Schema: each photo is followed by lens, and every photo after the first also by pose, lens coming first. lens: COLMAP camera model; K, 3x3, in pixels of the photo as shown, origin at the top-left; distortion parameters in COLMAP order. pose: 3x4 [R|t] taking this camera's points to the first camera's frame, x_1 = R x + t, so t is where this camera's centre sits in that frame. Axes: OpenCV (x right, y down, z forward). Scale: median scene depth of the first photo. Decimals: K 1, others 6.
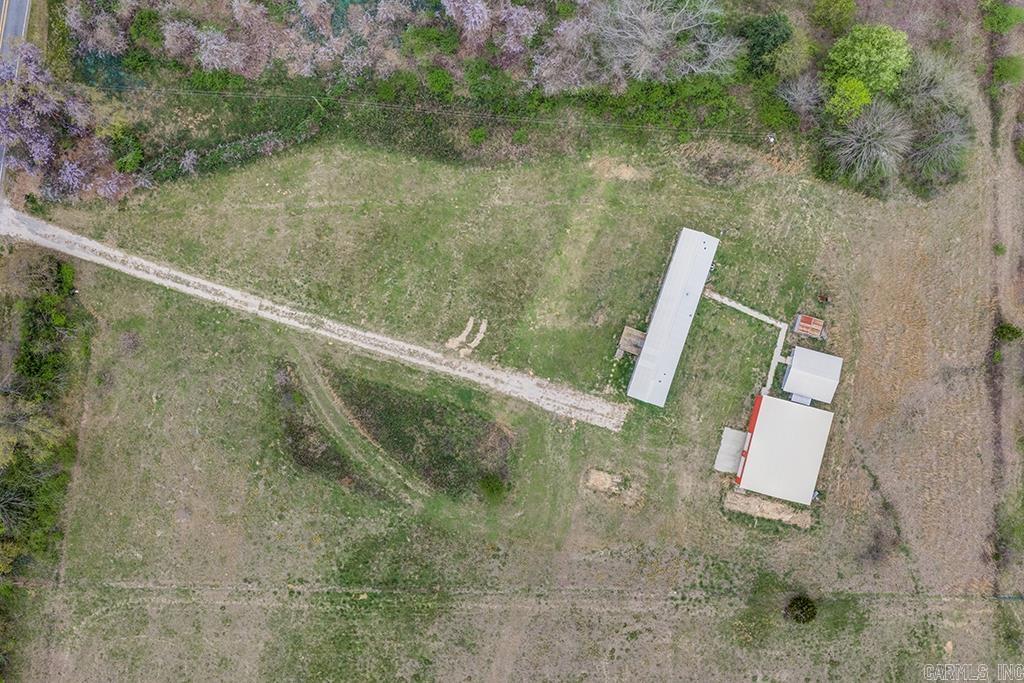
lens RADIAL K [[1004.1, 0, 511.3], [0, 1004.1, 340.1], [0, 0, 1]] dist [0.005436, 0.000000]
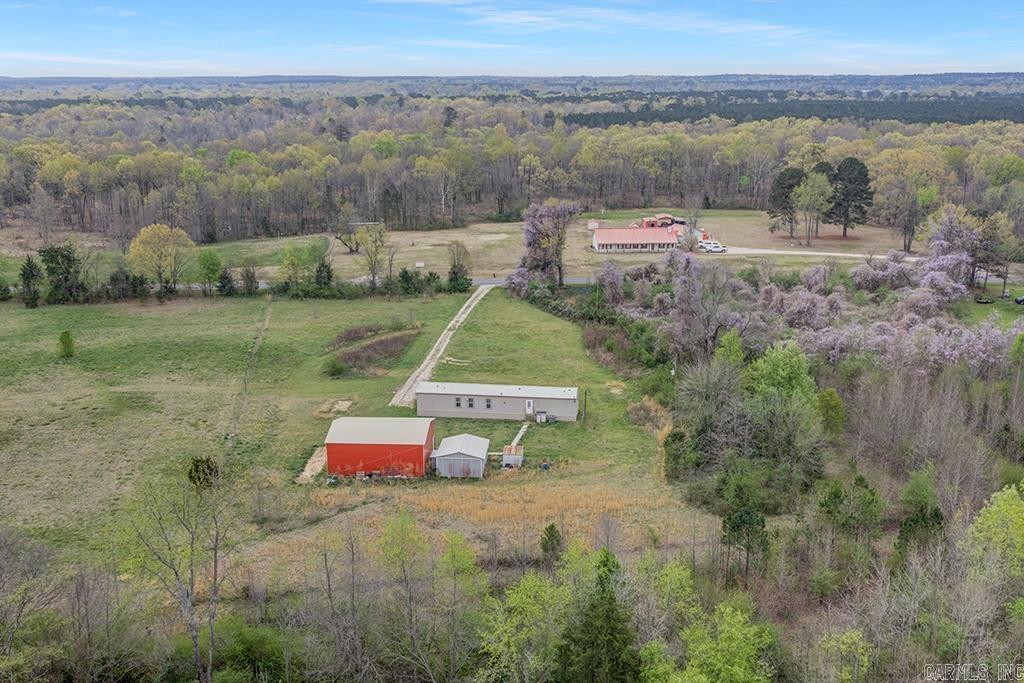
lens RADIAL K [[1004.1, 0, 512.7], [0, 1004.1, 340.8], [0, 0, 1]] dist [0.005436, 0.000000]
pose [[0.177412, 0.256677, -0.950075, 1.187376], [-0.983852, 0.069484, -0.164947, 0.134816], [0.023677, 0.963996, 0.264860, 0.635409]]
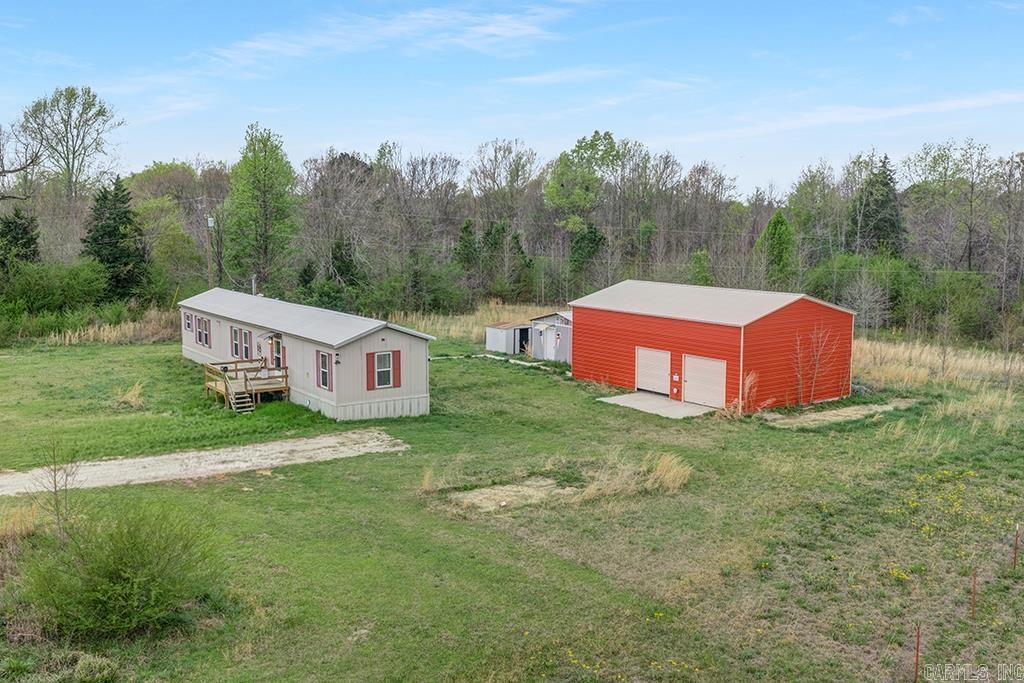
lens RADIAL K [[1004.1, 0, 512.0], [0, 1004.1, 339.7], [0, 0, 1]] dist [0.005436, 0.000000]
pose [[0.603142, -0.100235, 0.791311, -0.104261], [0.797532, 0.091642, -0.596275, 0.286624], [-0.012749, 0.990734, 0.135214, 0.930030]]
